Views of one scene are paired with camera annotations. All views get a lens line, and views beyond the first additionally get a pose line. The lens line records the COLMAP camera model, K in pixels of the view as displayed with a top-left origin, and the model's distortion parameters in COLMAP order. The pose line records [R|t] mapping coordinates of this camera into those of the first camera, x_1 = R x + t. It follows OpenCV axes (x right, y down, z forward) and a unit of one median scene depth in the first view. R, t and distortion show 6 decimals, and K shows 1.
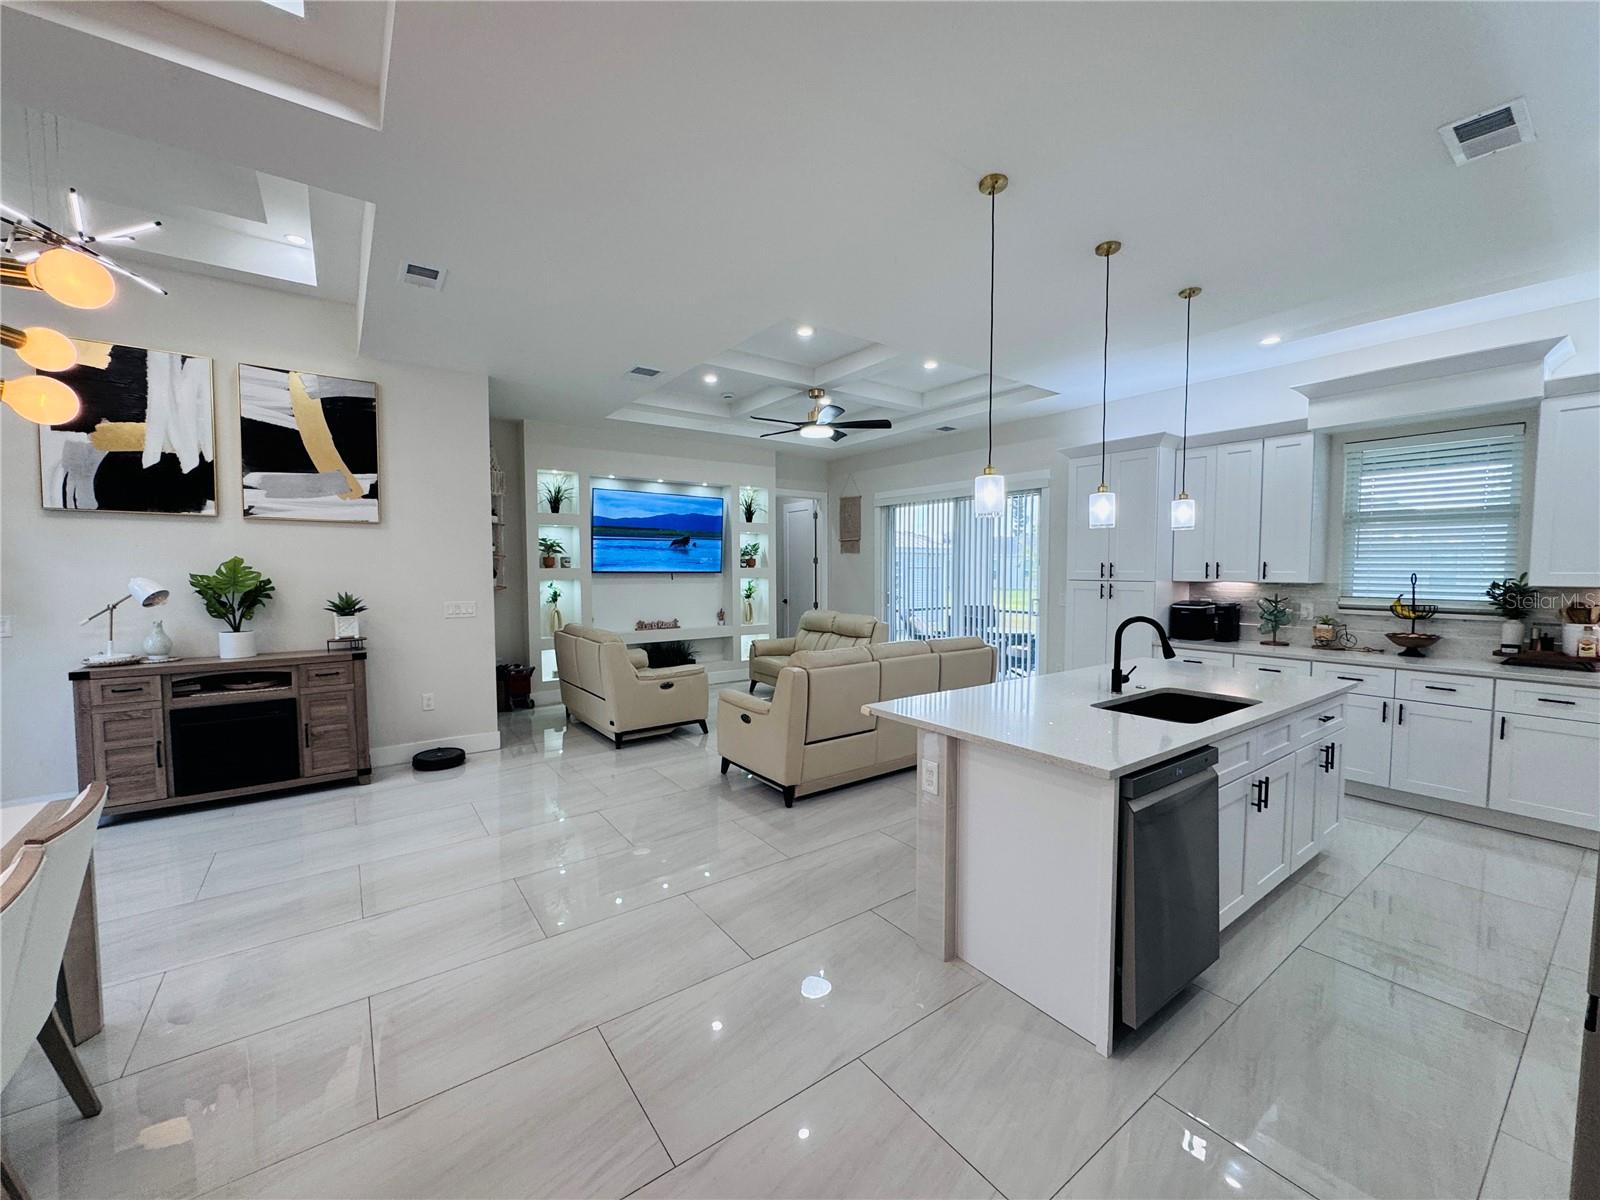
lens RADIAL K [[641.8, 0, 803.5], [0, 641.8, 601.0], [0, 0, 1]] dist [-0.001841, -0.000364]
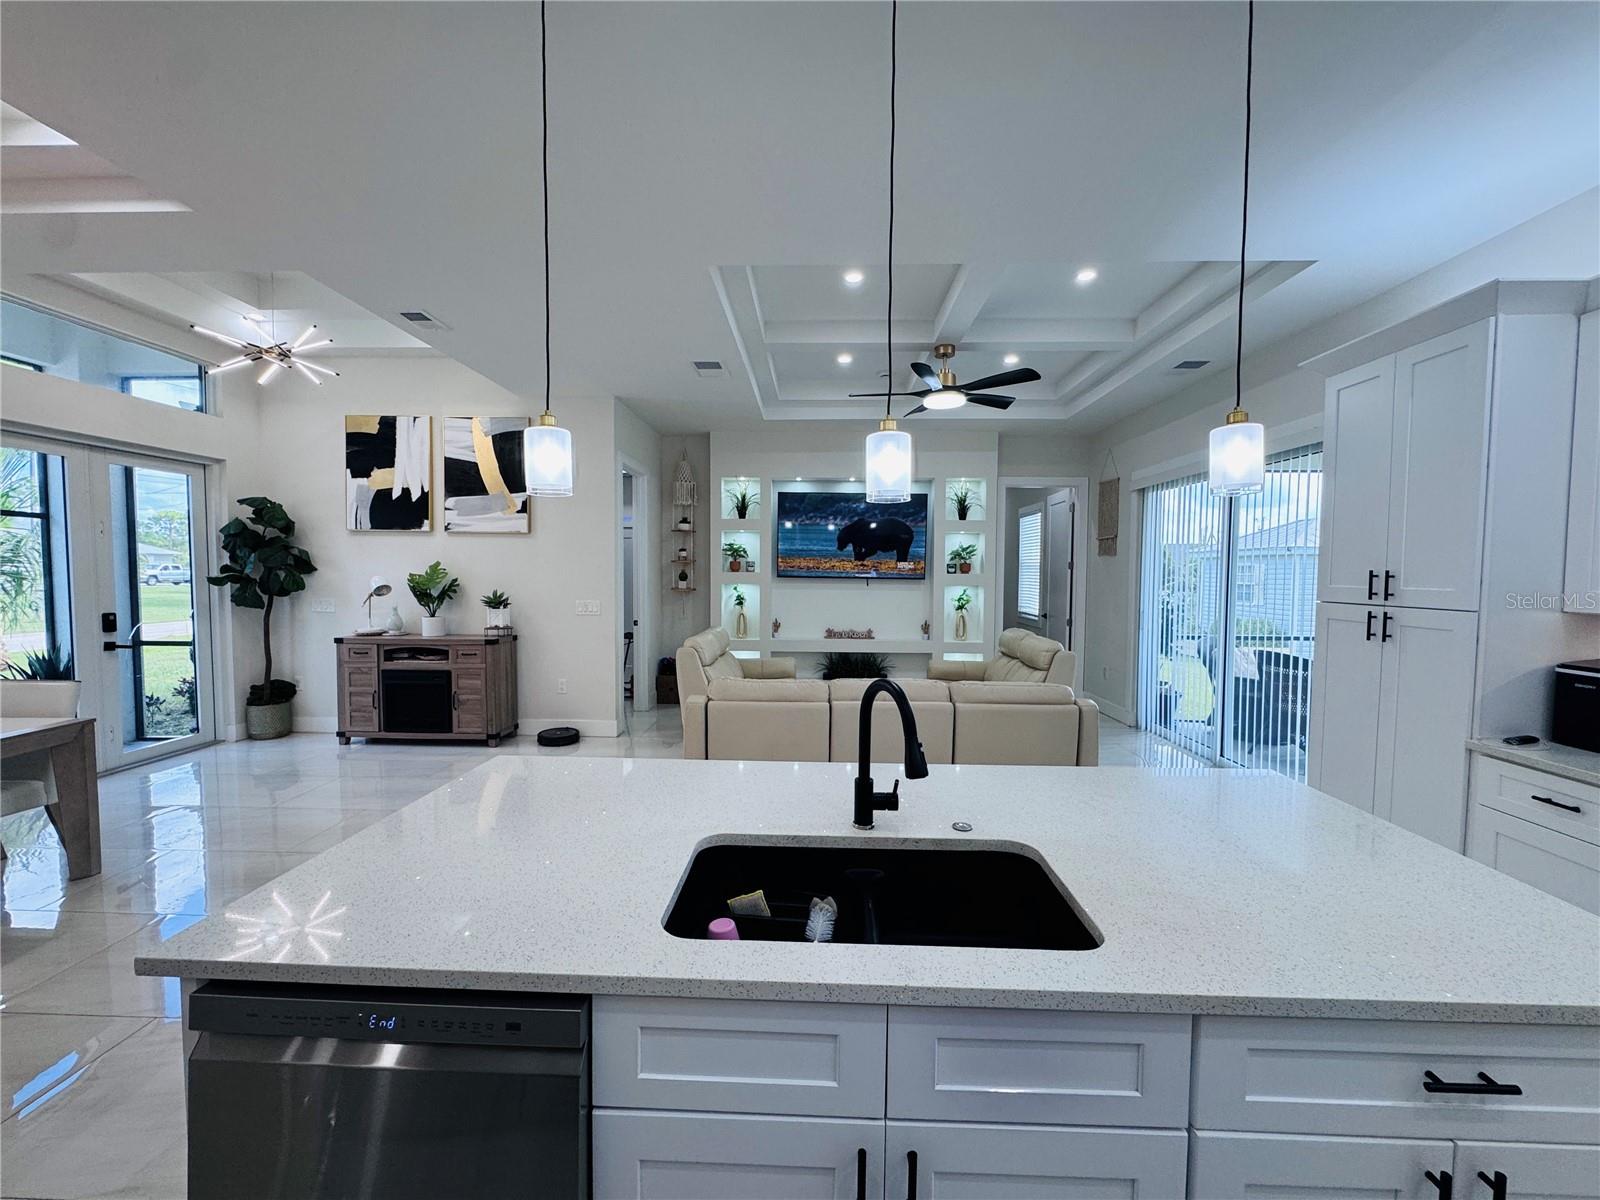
lens RADIAL K [[641.8, 0, 797.7], [0, 641.8, 600.9], [0, 0, 1]] dist [-0.001841, -0.000364]
pose [[0.784609, 0.035873, -0.618952, 0.504771], [-0.041429, 0.999127, 0.005391, -0.022567], [0.618605, 0.021413, 0.785410, 0.381822]]
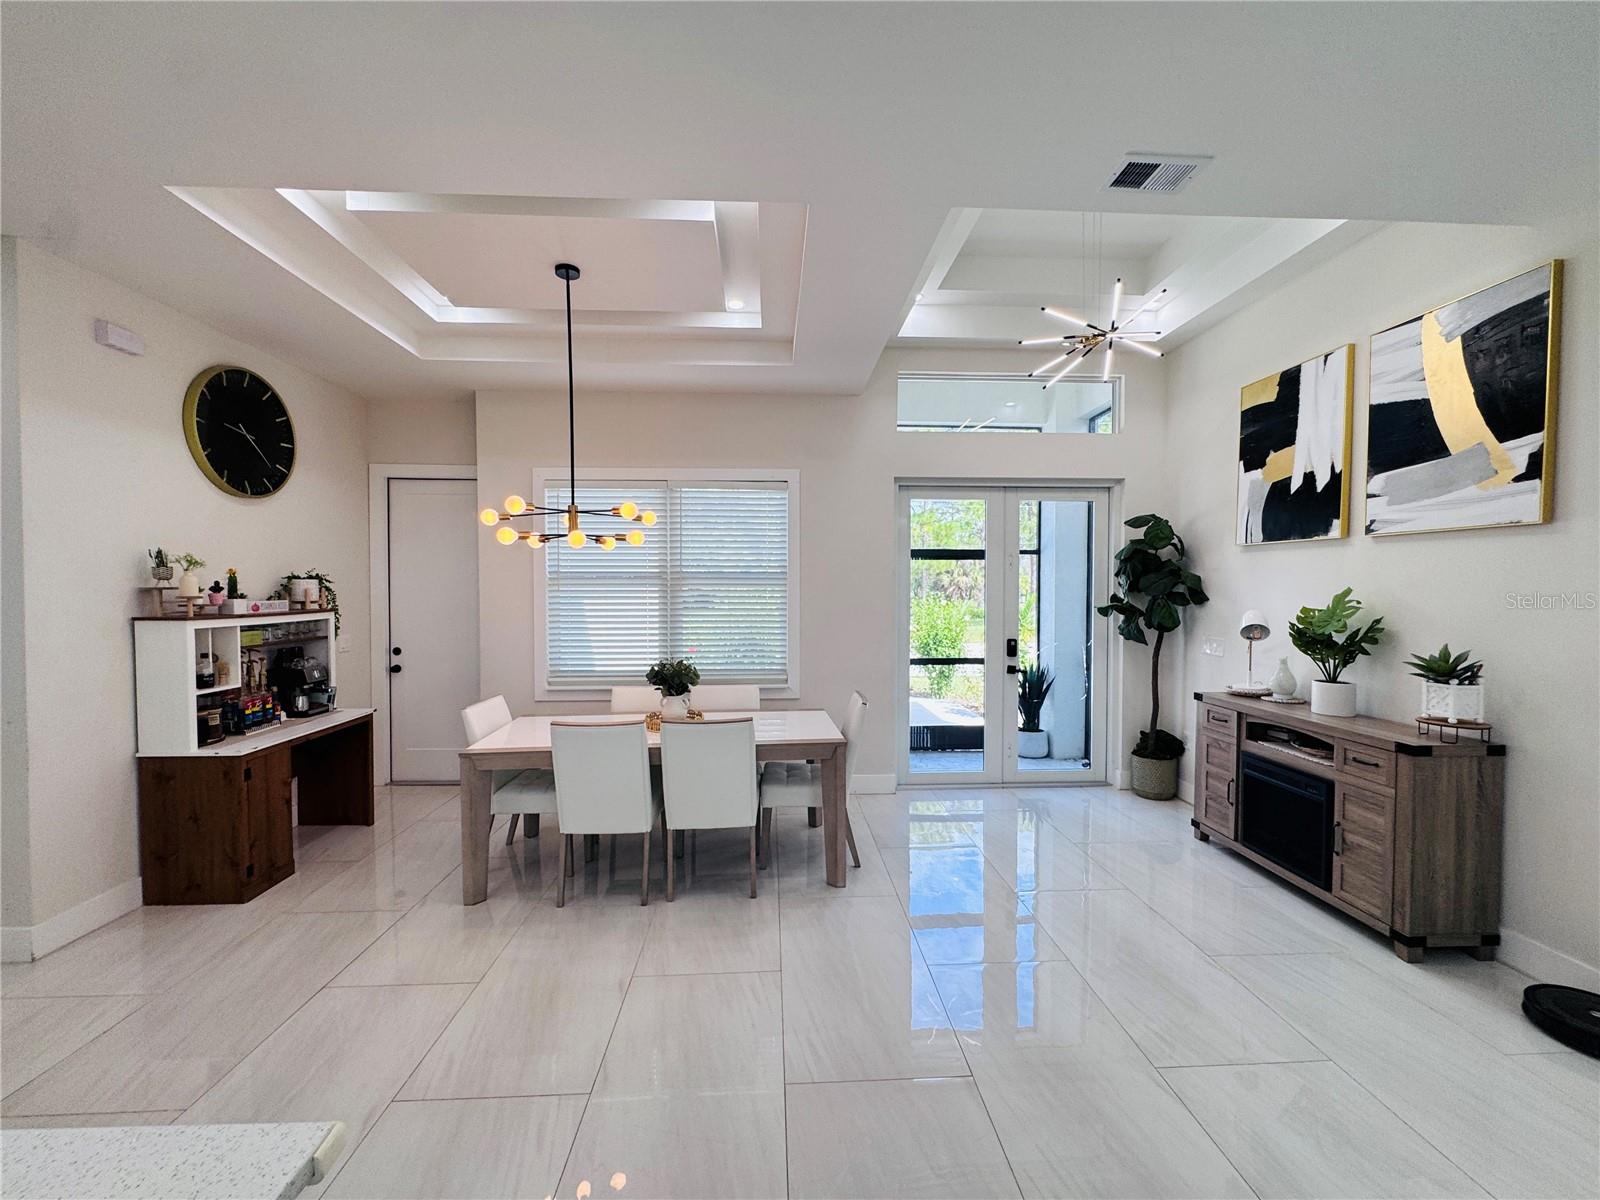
lens RADIAL K [[641.8, 0, 798.2], [0, 641.8, 603.7], [0, 0, 1]] dist [-0.001841, -0.000364]
pose [[-0.550998, 0.019772, -0.834272, 0.133069], [-0.046598, 0.997431, 0.054414, -0.056355], [0.833204, 0.068858, -0.548661, 0.806828]]
